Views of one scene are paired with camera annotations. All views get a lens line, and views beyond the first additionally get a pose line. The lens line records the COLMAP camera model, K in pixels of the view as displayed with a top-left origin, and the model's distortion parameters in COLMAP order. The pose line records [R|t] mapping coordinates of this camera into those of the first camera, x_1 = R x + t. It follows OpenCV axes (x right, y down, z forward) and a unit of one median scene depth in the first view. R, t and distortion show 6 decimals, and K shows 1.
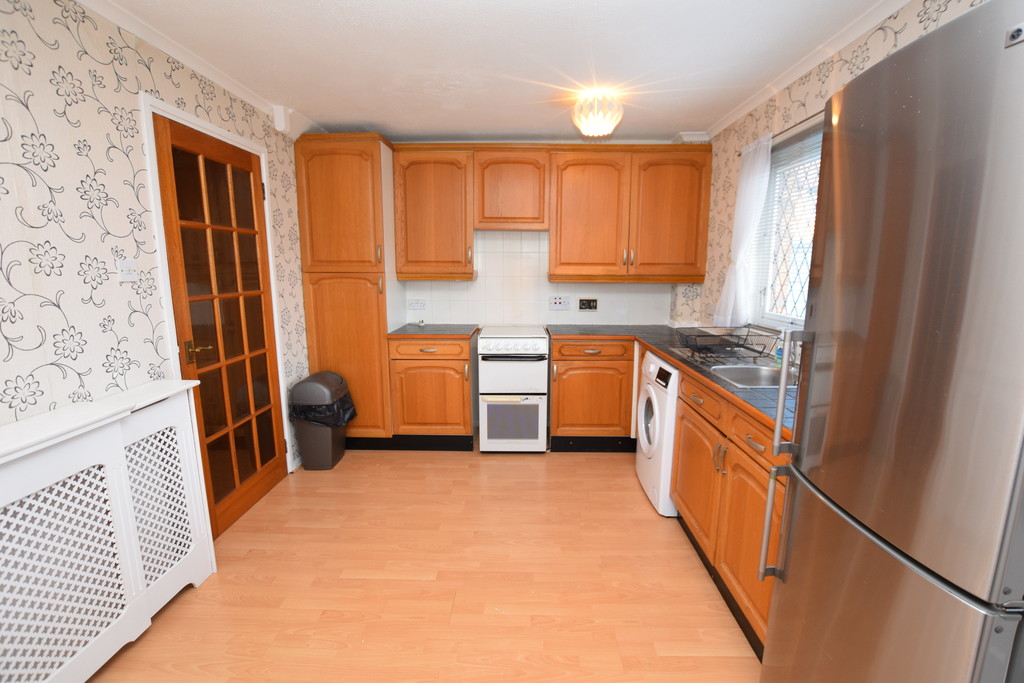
lens RADIAL K [[458.1, 0, 513.6], [0, 458.1, 345.0], [0, 0, 1]] dist [-0.023179, 0.001139]
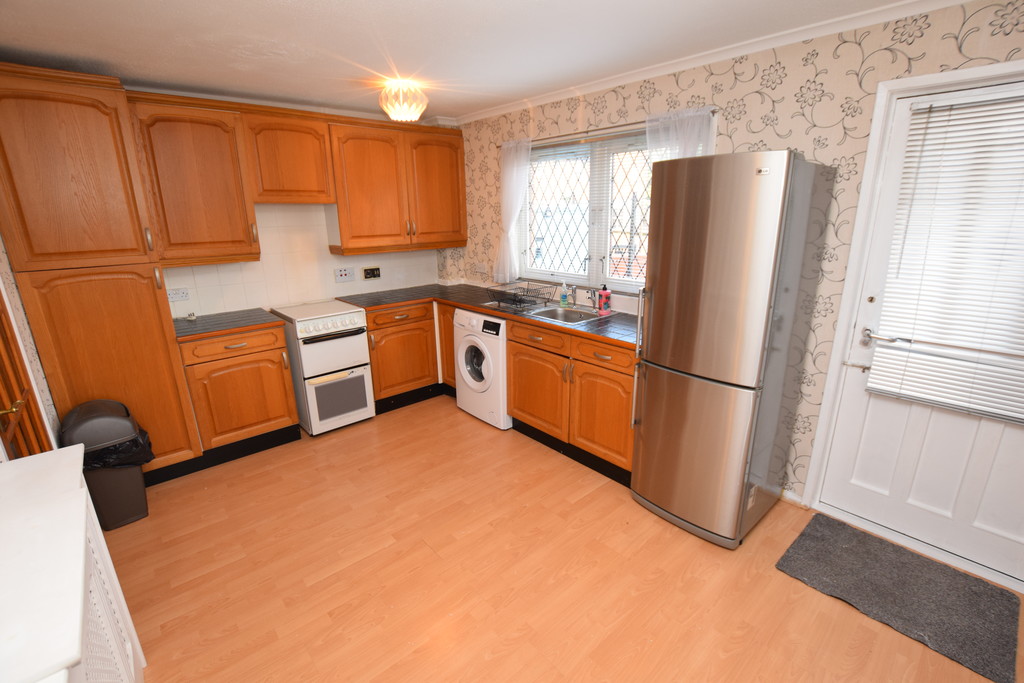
lens RADIAL K [[458.1, 0, 513.6], [0, 458.1, 345.0], [0, 0, 1]] dist [-0.023179, 0.001139]
pose [[0.732838, -0.203228, 0.649343, -0.360667], [0.128940, 0.978538, 0.160739, -0.061437], [-0.668074, -0.034070, 0.743315, -0.007115]]
